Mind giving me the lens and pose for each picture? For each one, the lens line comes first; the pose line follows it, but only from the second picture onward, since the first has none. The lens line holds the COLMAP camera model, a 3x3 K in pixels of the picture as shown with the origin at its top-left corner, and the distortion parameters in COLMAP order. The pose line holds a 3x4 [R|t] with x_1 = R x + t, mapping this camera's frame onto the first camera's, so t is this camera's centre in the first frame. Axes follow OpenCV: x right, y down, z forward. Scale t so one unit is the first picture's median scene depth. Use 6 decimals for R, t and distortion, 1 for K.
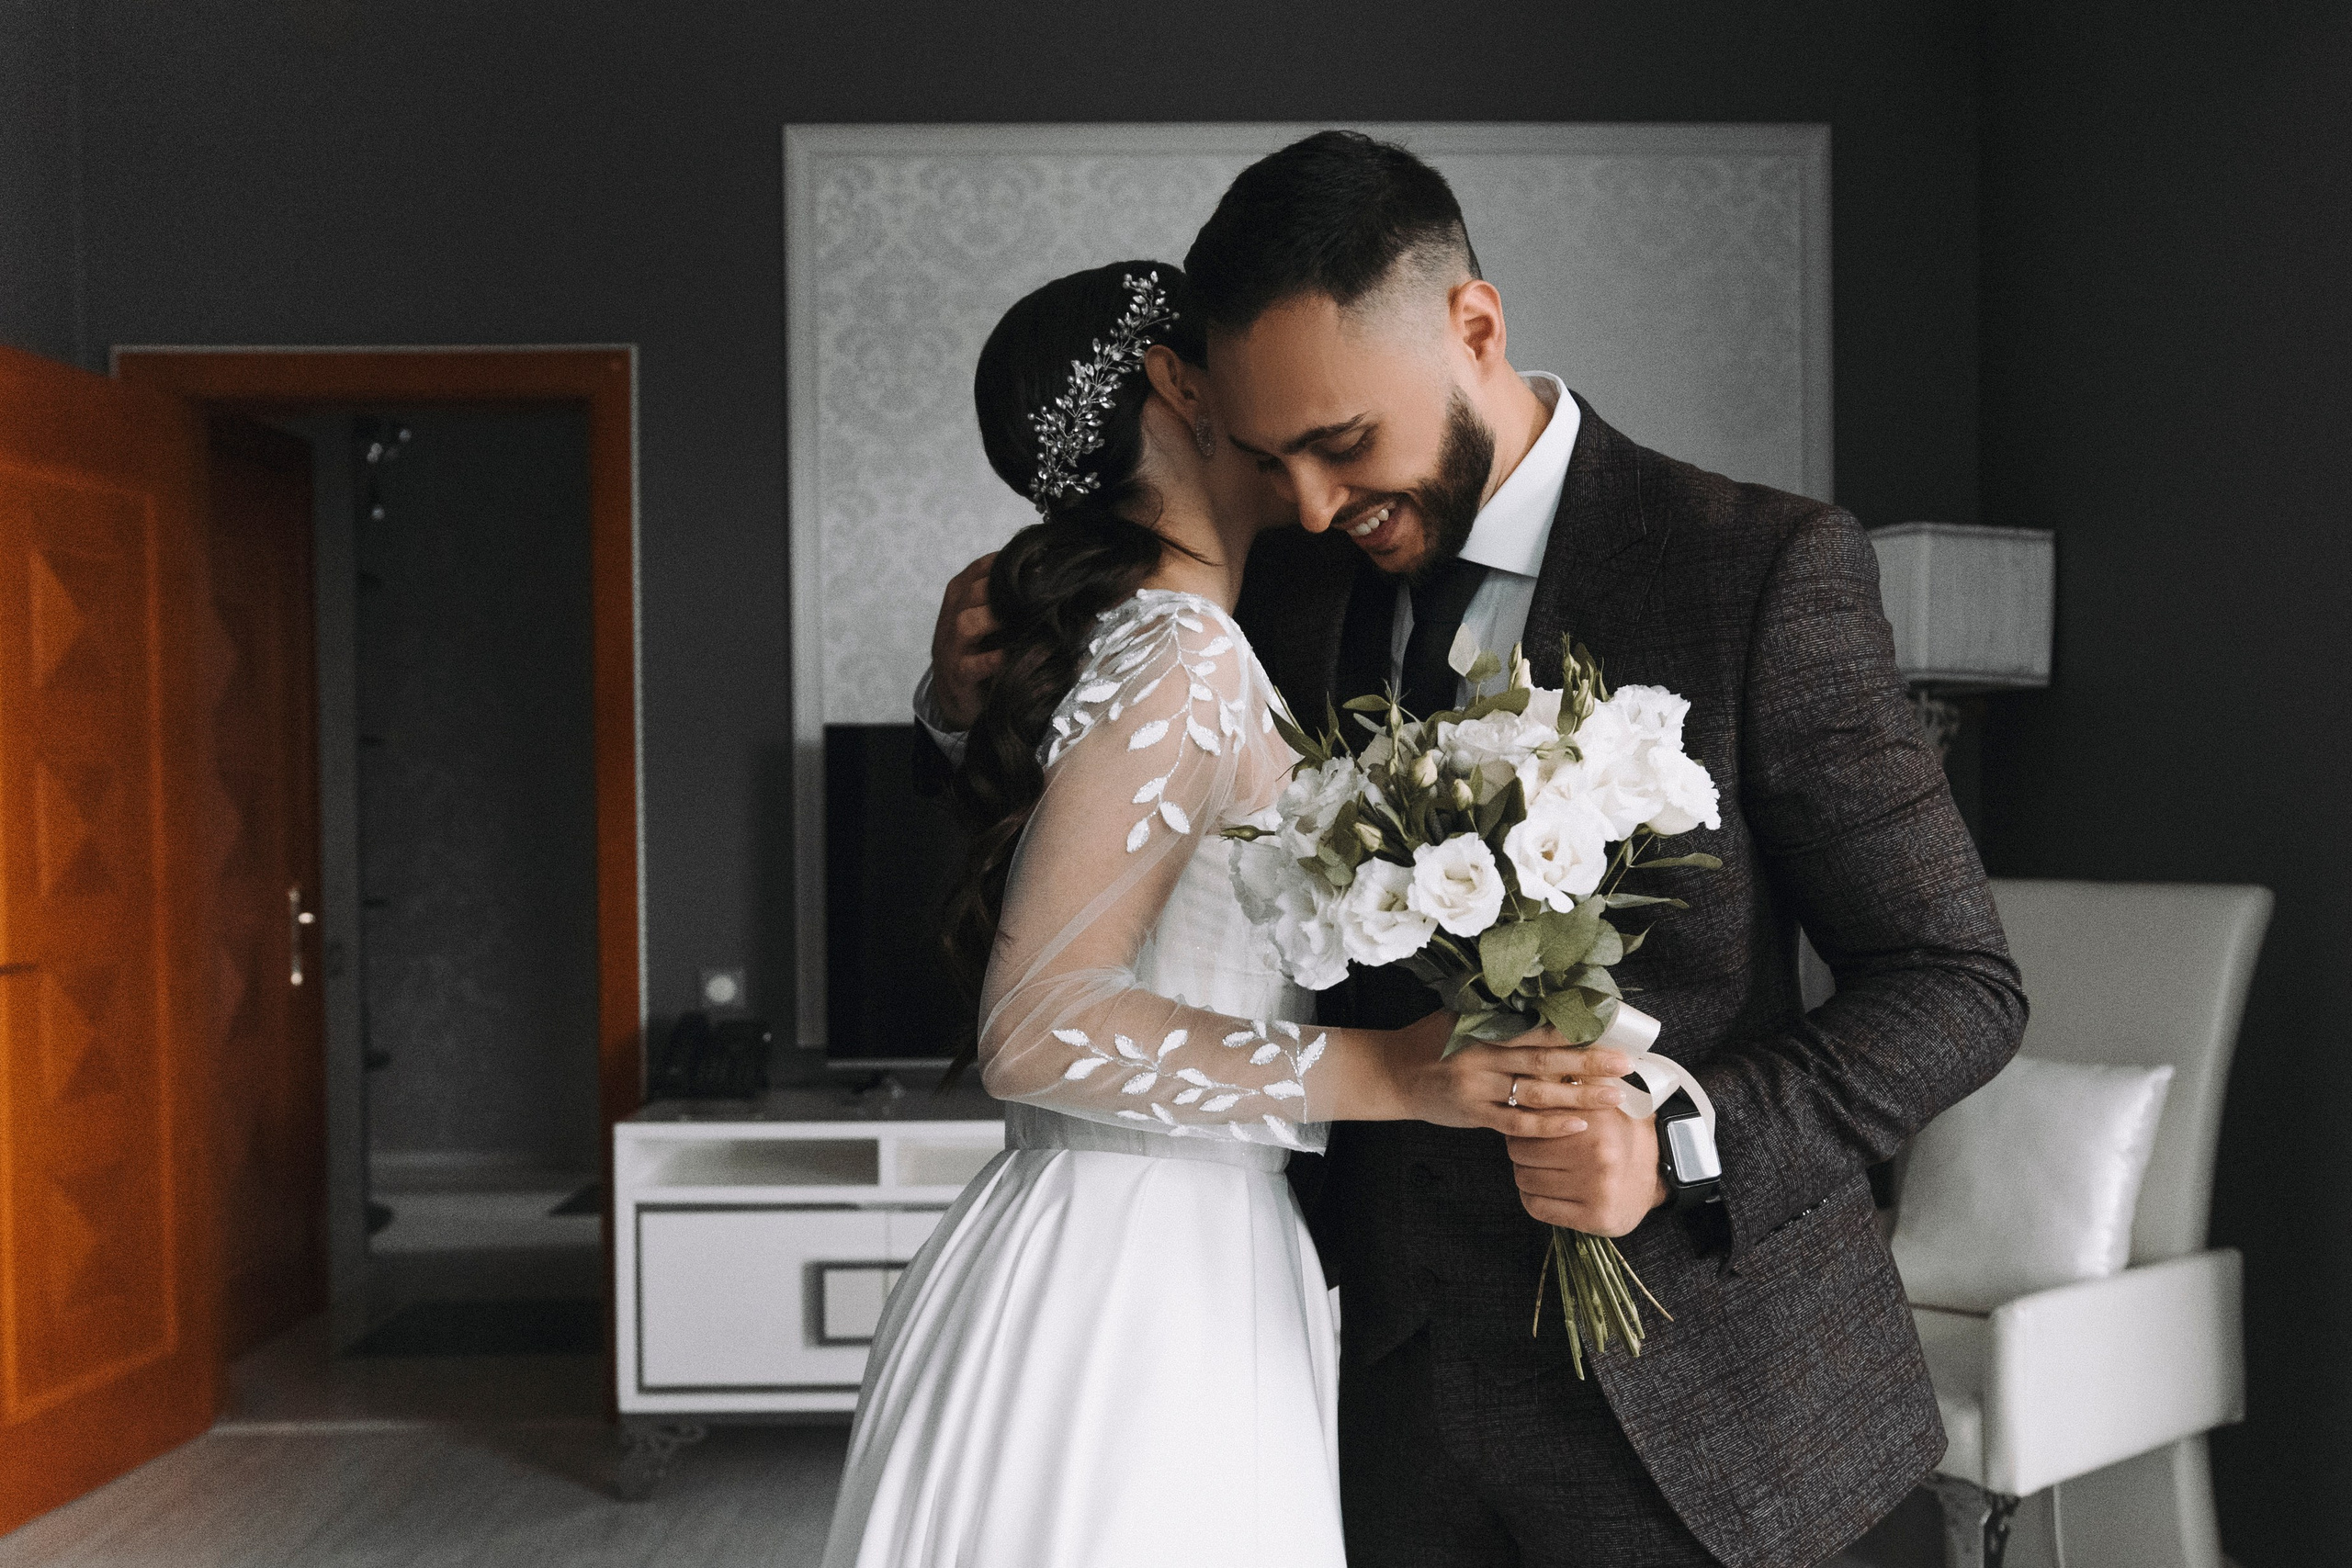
lens RADIAL K [[2393.4, 0, 1169.1], [0, 2393.4, 808.6], [0, 0, 1]] dist [-0.022245, 0.094381]
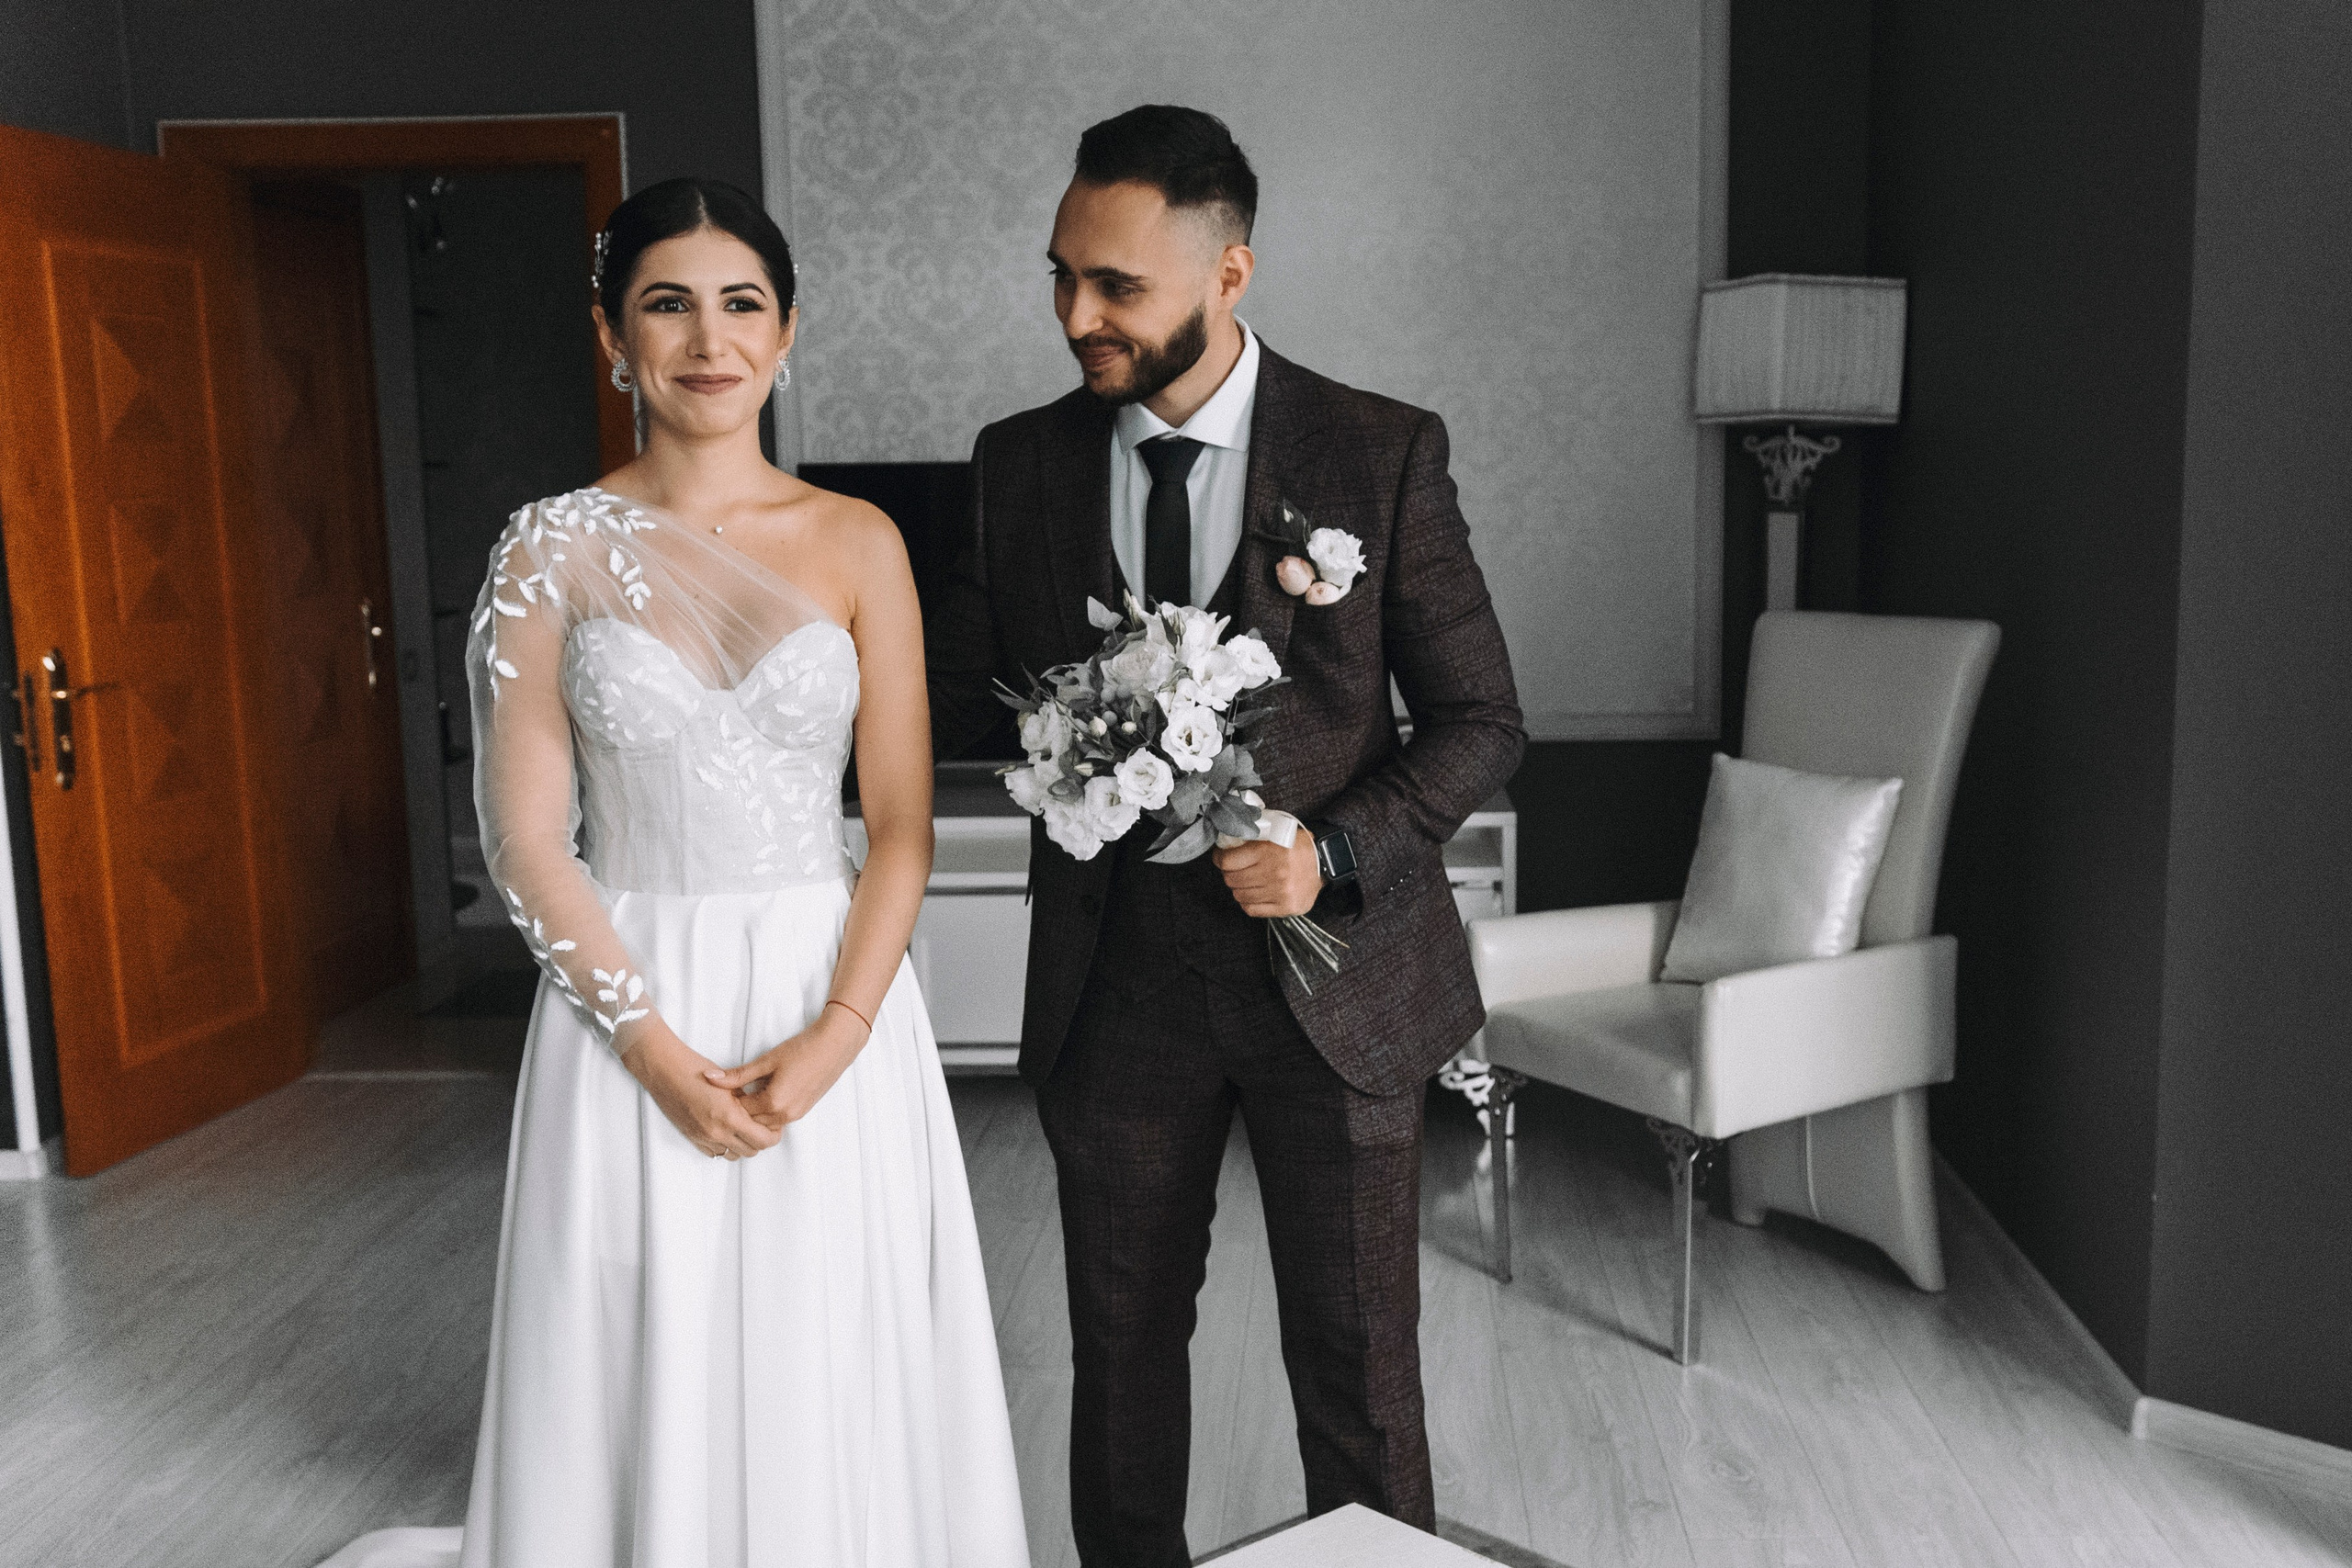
lens RADIAL K [[2393.4, 0, 1169.1], [0, 2393.4, 808.6], [0, 0, 1]] dist [-0.022245, 0.094381]
pose [[0.997990, 0.001750, -0.063340, 0.095861], [0.006802, 0.990883, 0.134551, -0.023834], [0.062998, -0.134711, 0.988880, -0.108407]]
